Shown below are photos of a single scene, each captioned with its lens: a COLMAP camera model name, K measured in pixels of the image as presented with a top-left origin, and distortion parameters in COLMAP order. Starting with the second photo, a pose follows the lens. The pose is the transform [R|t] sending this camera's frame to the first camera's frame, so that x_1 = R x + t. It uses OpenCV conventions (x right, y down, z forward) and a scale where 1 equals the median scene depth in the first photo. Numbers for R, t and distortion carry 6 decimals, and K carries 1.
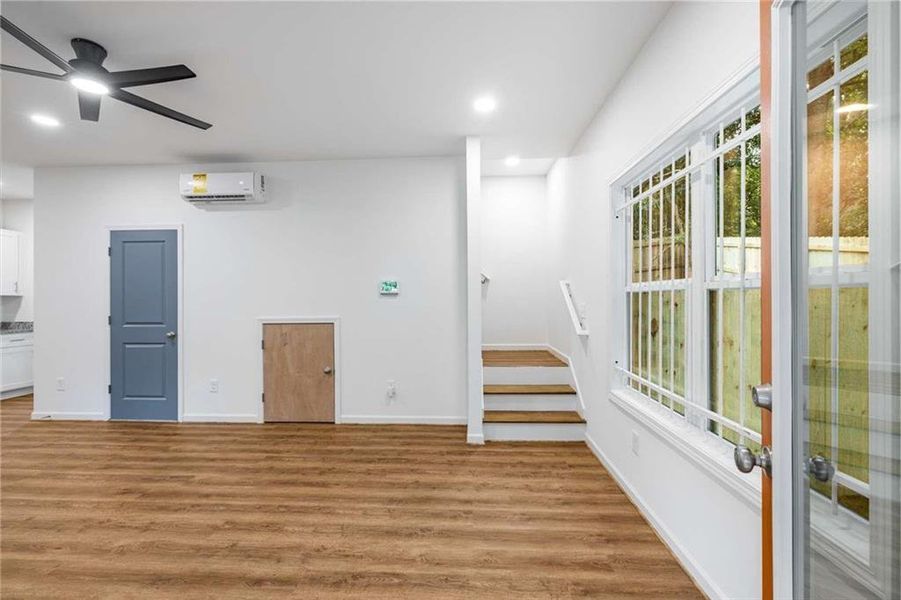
lens RADIAL K [[376.6, 0, 451.7], [0, 376.6, 298.6], [0, 0, 1]] dist [0.000172, -0.000078]
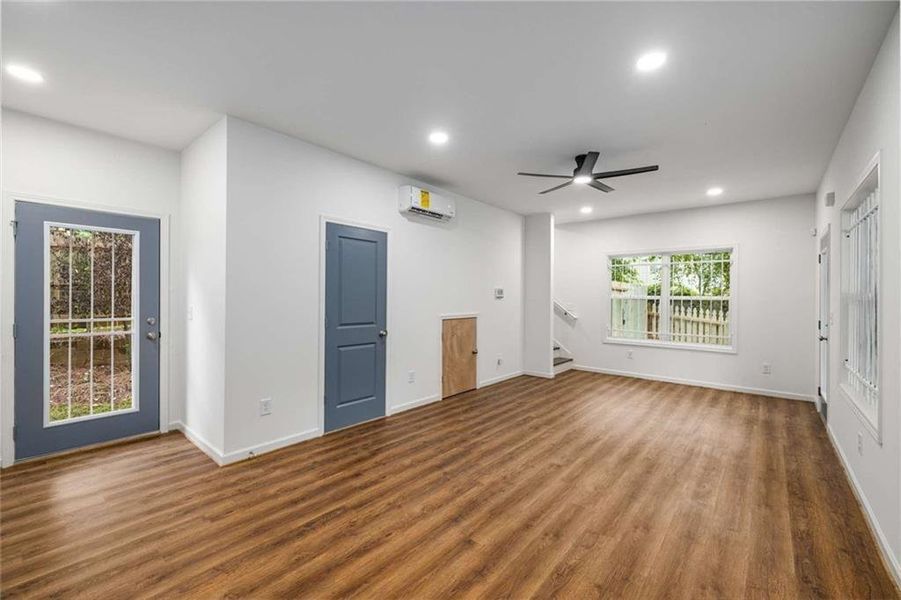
lens RADIAL K [[374.2, 0, 450.8], [0, 374.2, 296.8], [0, 0, 1]] dist [-0.000206, -0.000252]
pose [[0.608659, 0.011792, 0.793344, -1.602613], [-0.009509, 0.999926, -0.007567, 0.000768], [-0.793375, -0.002938, 0.608727, 0.251957]]
